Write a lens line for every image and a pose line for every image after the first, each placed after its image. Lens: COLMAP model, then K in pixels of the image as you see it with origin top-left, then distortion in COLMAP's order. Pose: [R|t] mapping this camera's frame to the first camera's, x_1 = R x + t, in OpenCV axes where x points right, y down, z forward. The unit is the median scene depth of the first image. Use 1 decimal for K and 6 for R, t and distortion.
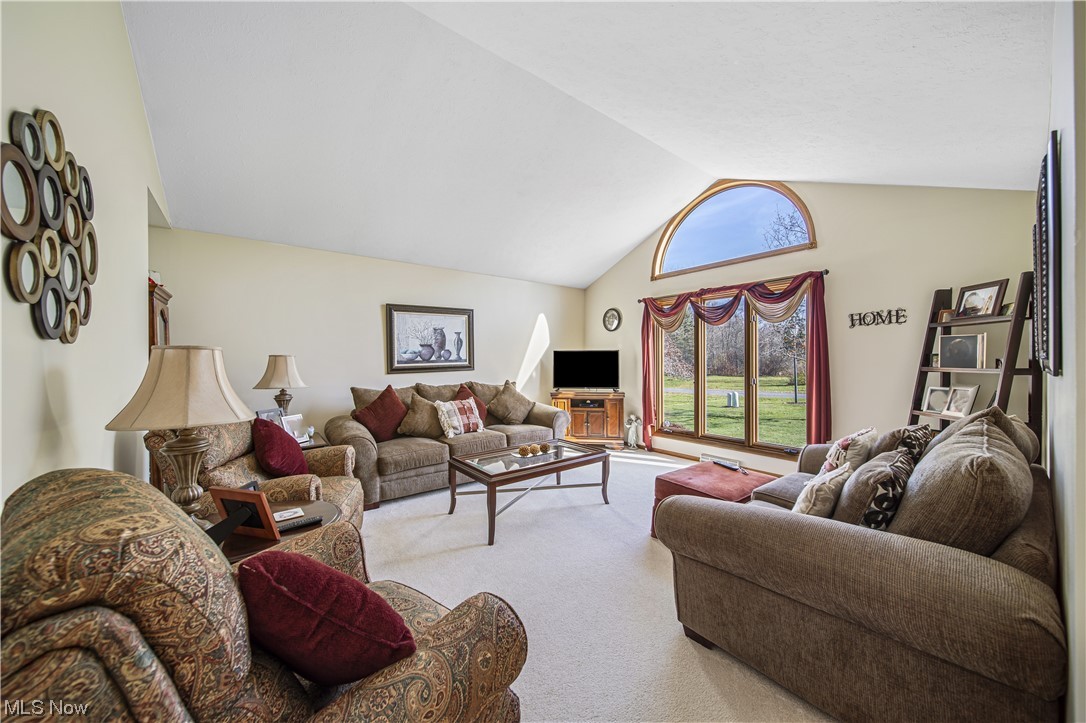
lens RADIAL K [[380.5, 0, 539.5], [0, 380.5, 358.2], [0, 0, 1]] dist [-0.003091, -0.000247]
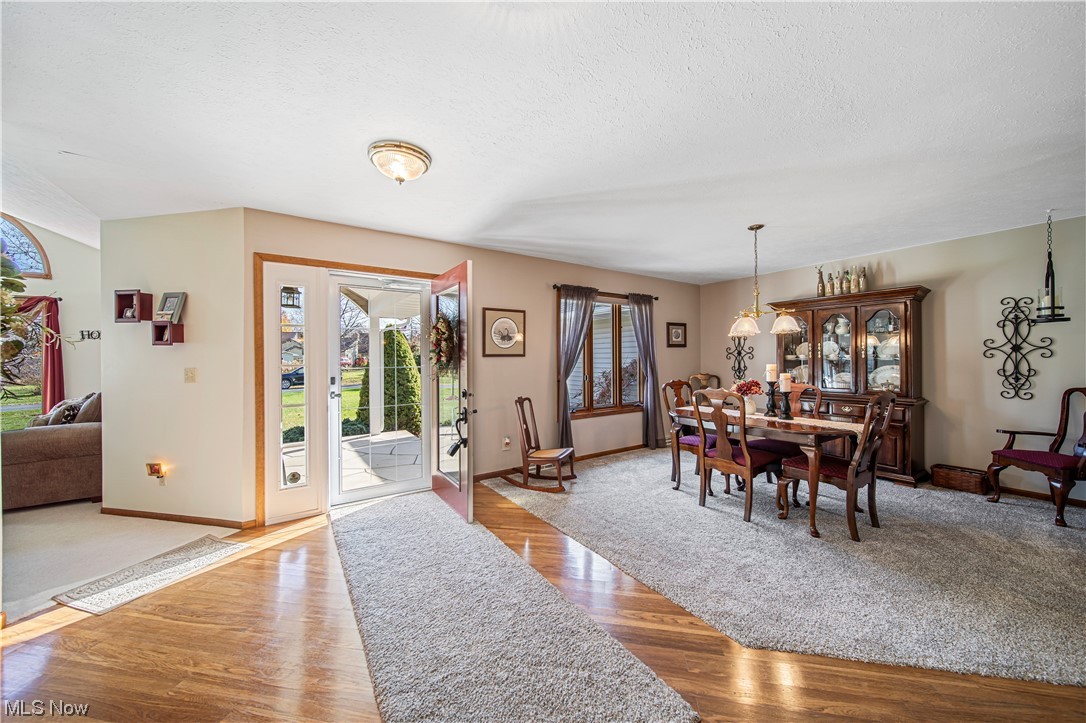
lens RADIAL K [[380.5, 0, 541.3], [0, 380.5, 358.4], [0, 0, 1]] dist [-0.003091, -0.000247]
pose [[0.063379, 0.003603, 0.997983, -0.534901], [0.005443, 0.999977, -0.003956, 0.006168], [-0.997975, 0.005682, 0.063358, -0.876063]]
